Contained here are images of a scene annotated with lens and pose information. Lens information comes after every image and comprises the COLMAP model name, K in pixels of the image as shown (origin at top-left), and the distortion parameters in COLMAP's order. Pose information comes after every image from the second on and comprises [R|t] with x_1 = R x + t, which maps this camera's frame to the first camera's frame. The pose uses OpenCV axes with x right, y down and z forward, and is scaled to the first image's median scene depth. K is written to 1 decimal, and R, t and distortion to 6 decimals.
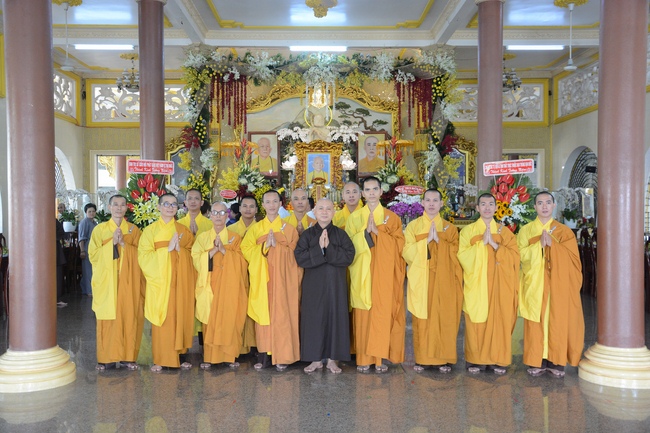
lens RADIAL K [[729.1, 0, 325.0], [0, 729.1, 216.5], [0, 0, 1]] dist [0.000276, -0.000058]
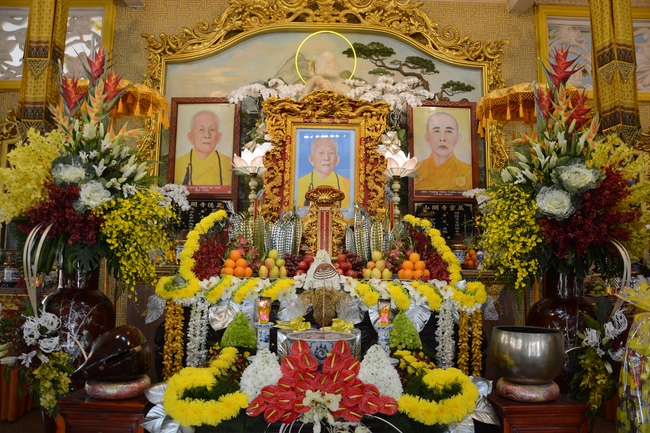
lens RADIAL K [[542.8, 0, 325.0], [0, 542.8, 216.5], [0, 0, 1]] dist [-0.139977, 0.143616]
pose [[0.999831, 0.018068, -0.003416, -0.007068], [-0.018328, 0.994251, -0.105493, -0.009215], [0.001491, 0.105537, 0.994414, 0.702898]]
